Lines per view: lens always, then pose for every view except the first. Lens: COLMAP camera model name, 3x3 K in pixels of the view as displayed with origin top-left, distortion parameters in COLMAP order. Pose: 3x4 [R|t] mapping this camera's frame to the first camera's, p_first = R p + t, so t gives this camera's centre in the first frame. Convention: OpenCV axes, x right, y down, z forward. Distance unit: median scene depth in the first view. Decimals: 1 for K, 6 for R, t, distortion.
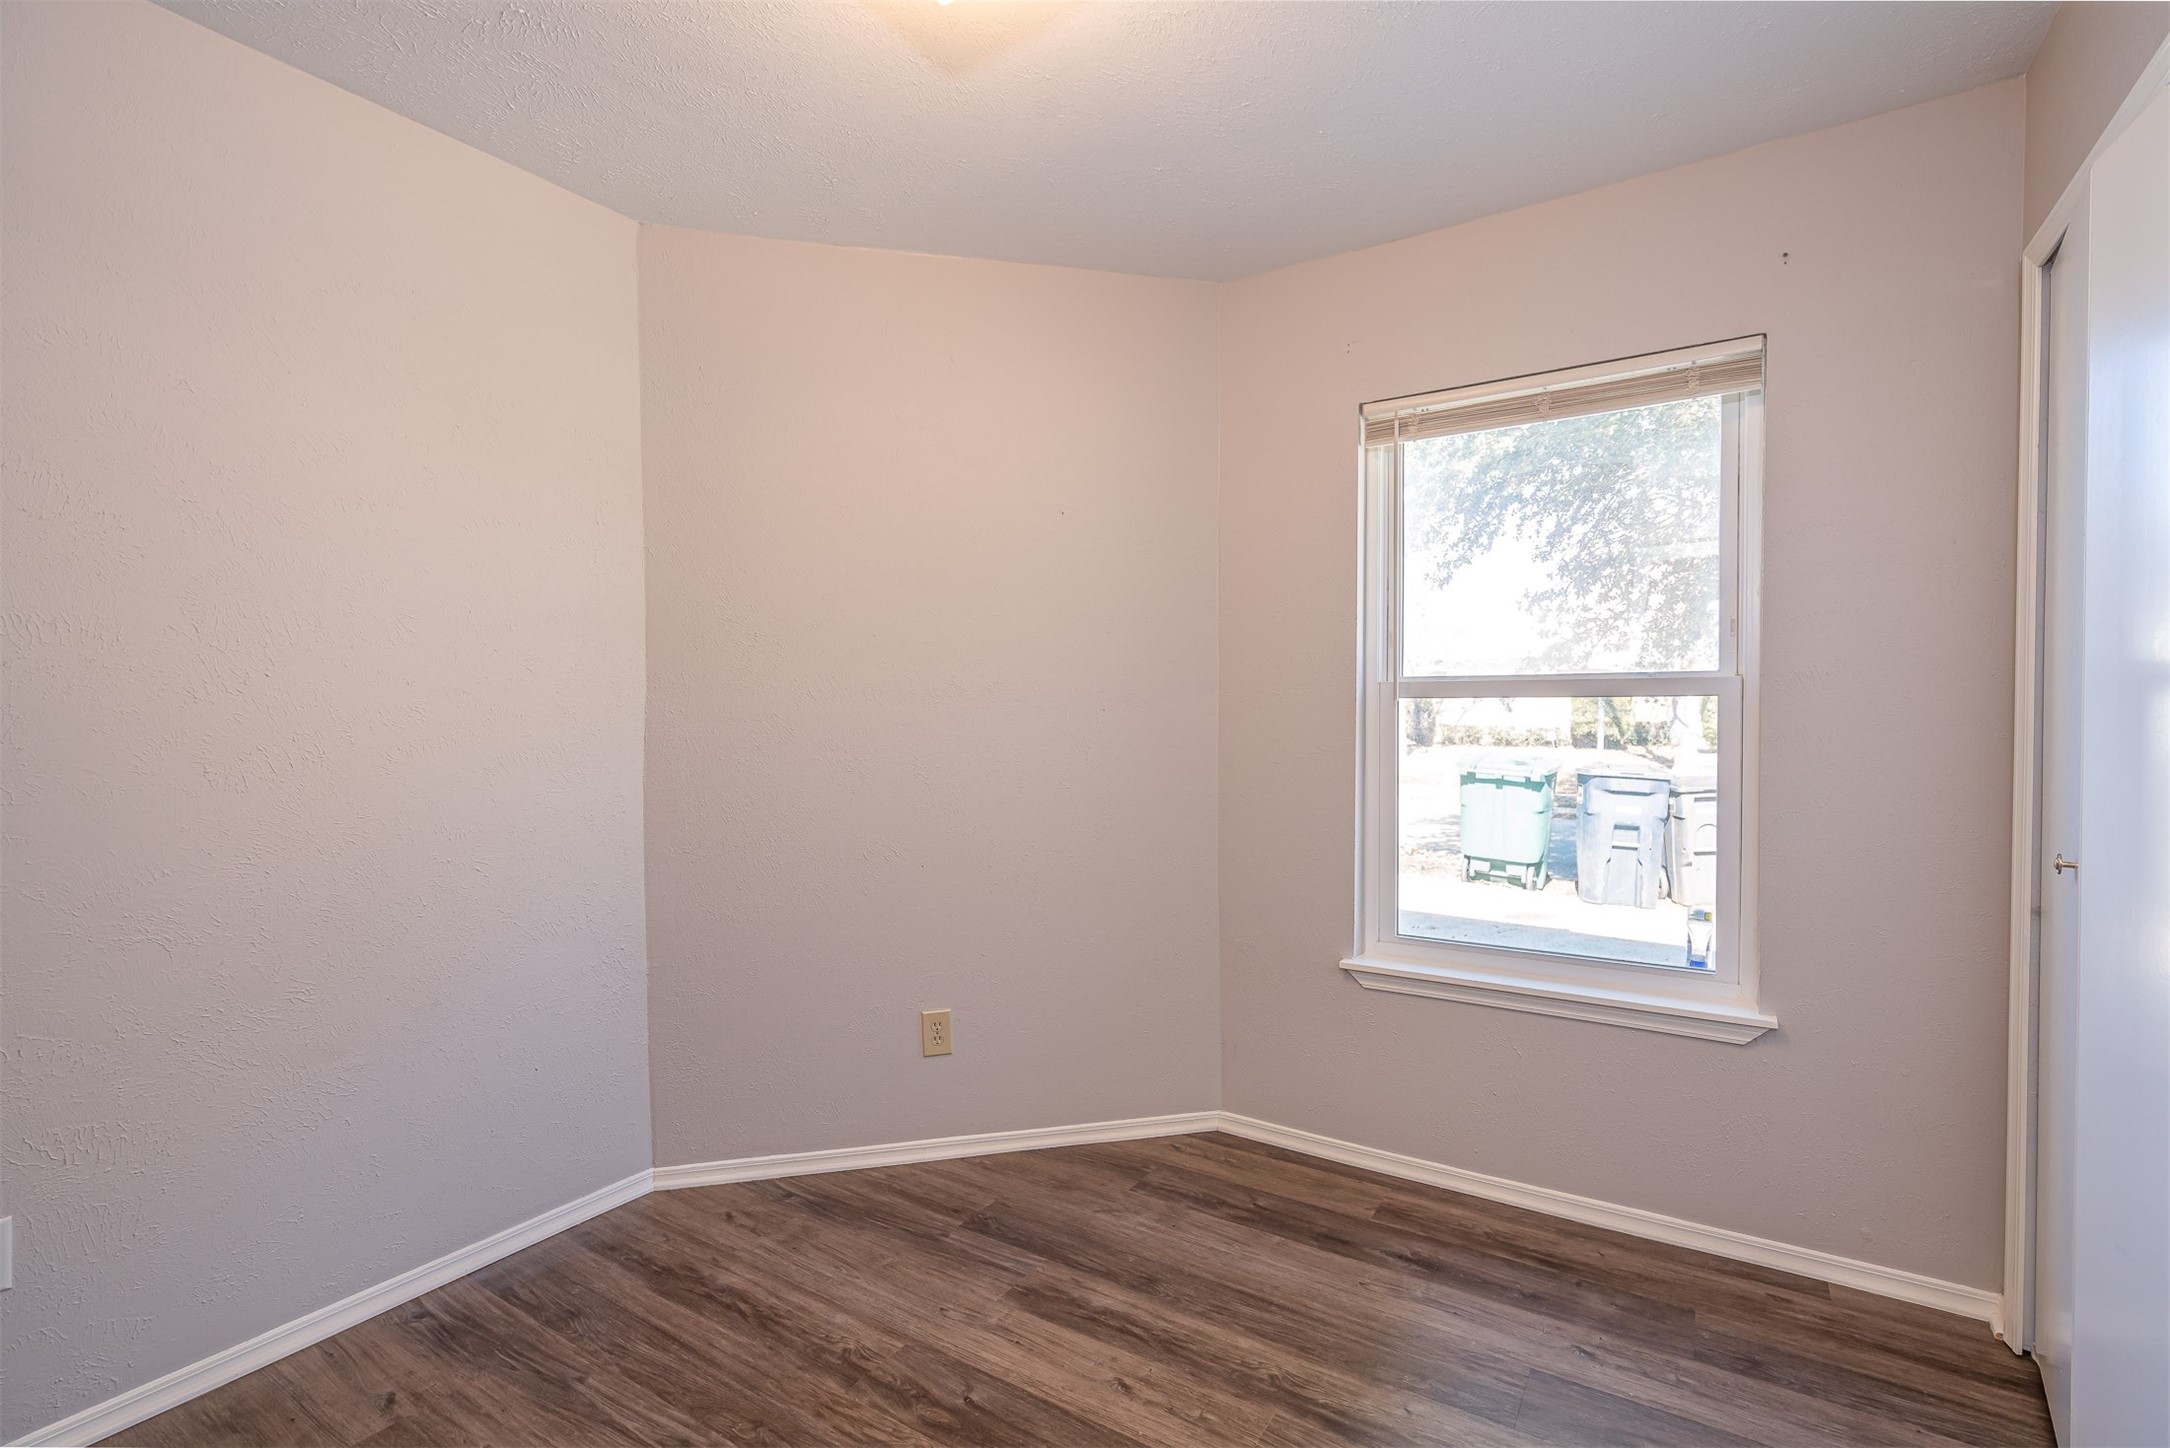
lens RADIAL K [[978.6, 0, 1090.8], [0, 978.6, 716.8], [0, 0, 1]] dist [-0.007732, 0.003169]
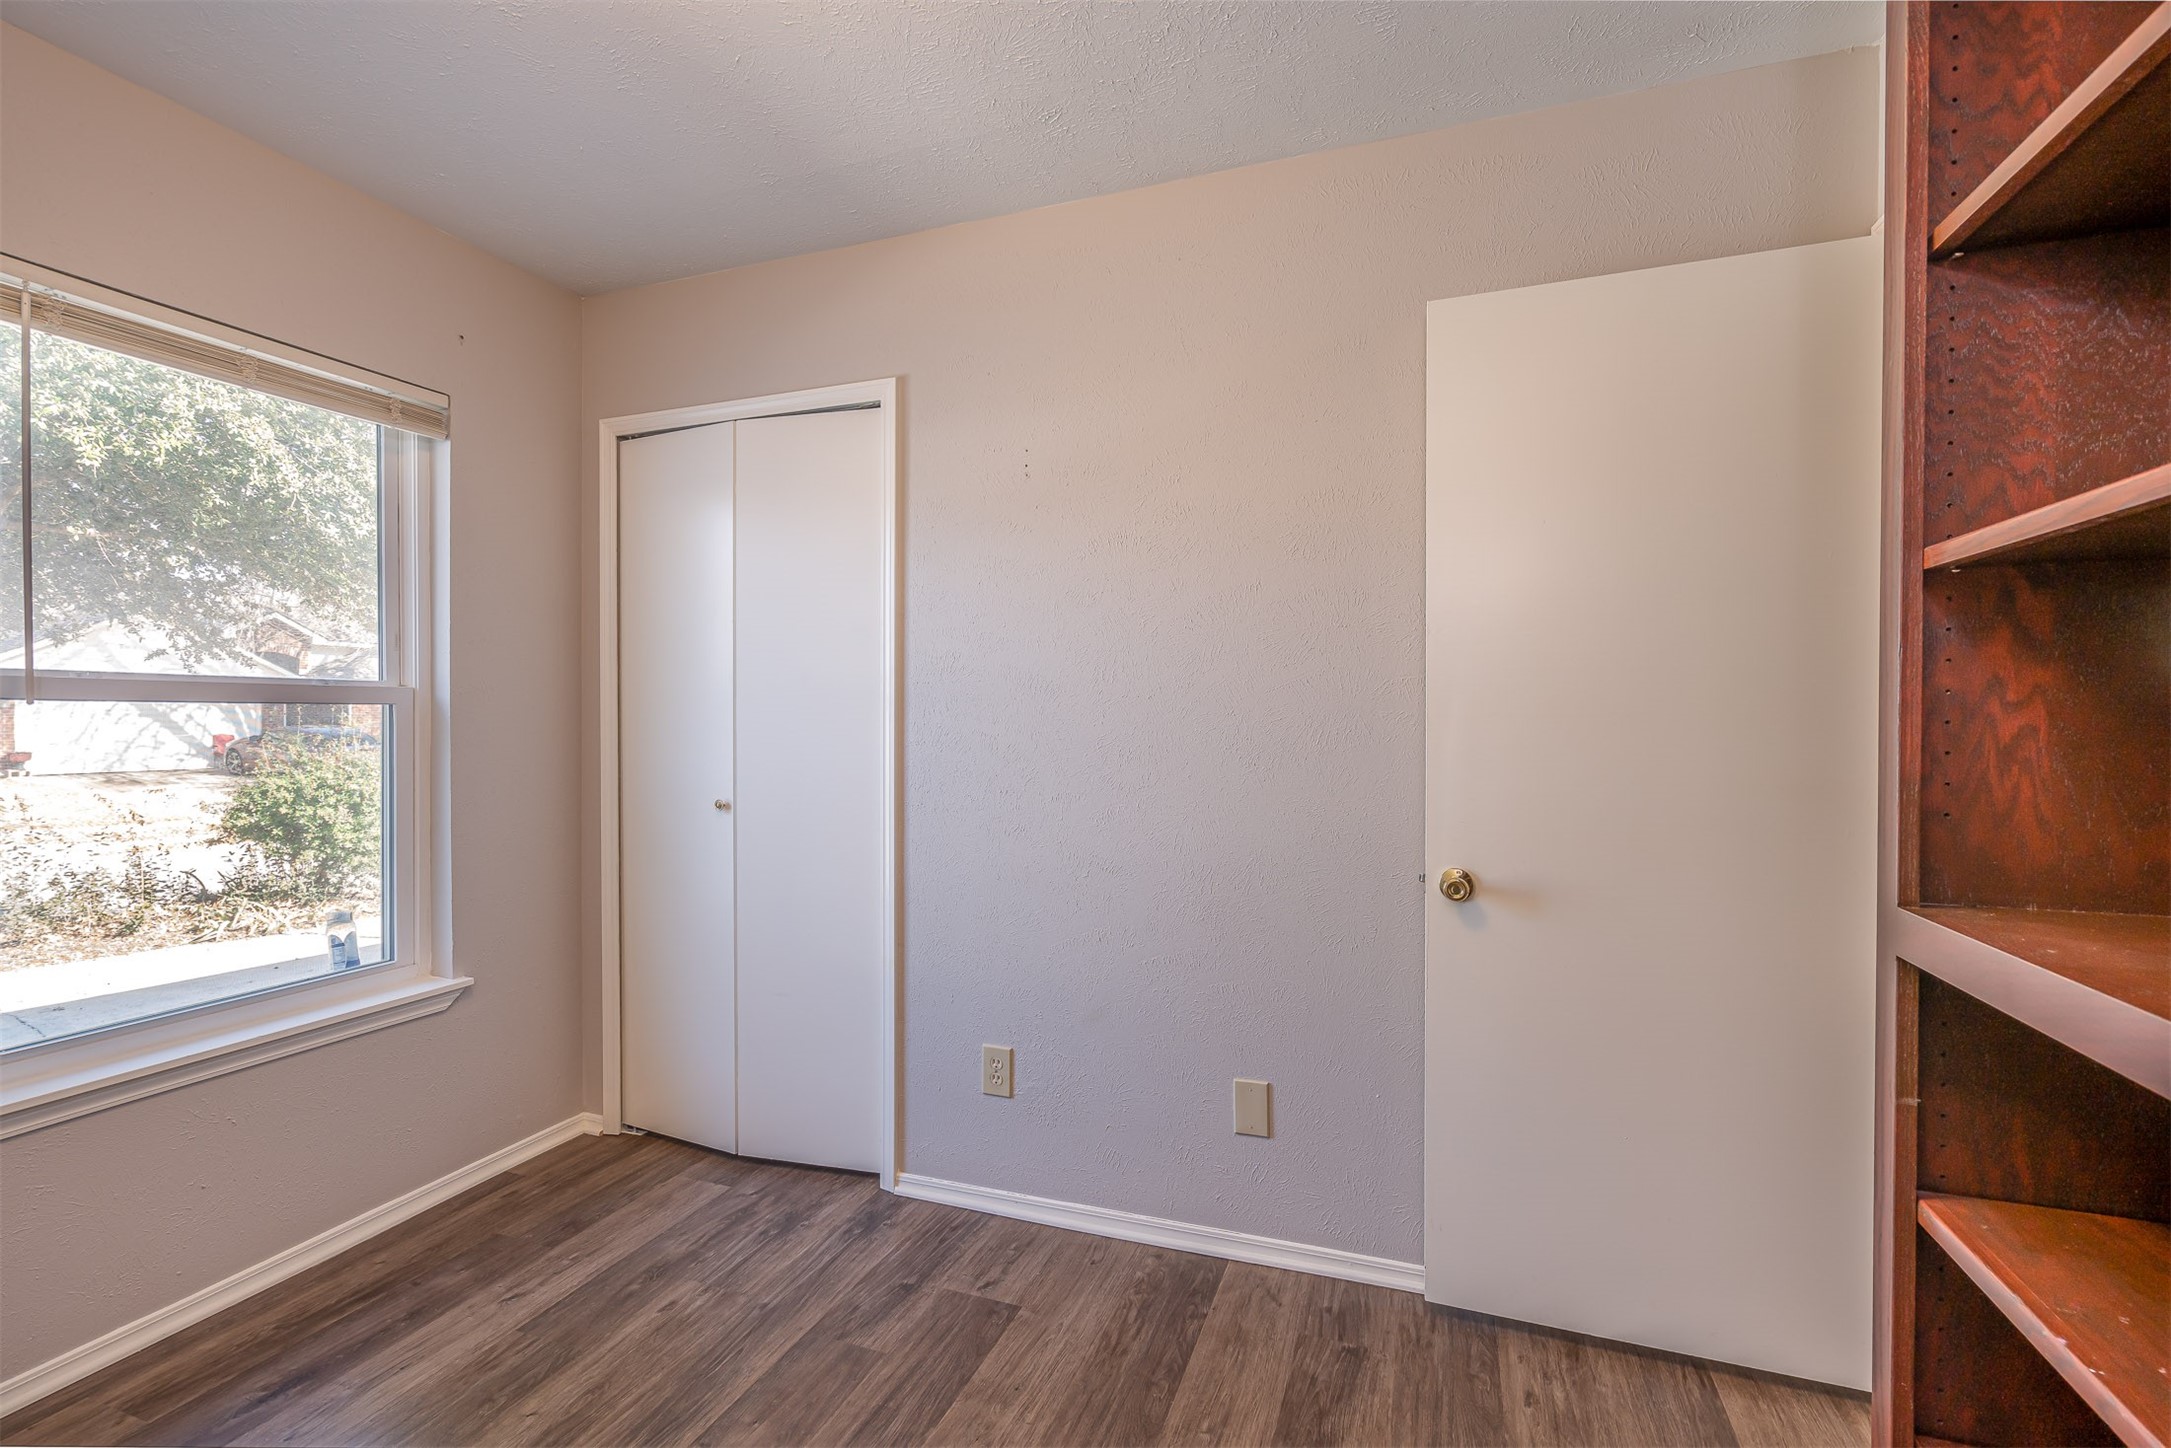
lens RADIAL K [[979.1, 0, 1070.6], [0, 979.1, 722.8], [0, 0, 1]] dist [-0.007732, 0.003169]
pose [[-0.201818, -0.002758, 0.979419, -0.596453], [0.008307, 0.999955, 0.004528, -0.000810], [-0.979388, 0.009050, -0.201786, 0.505096]]
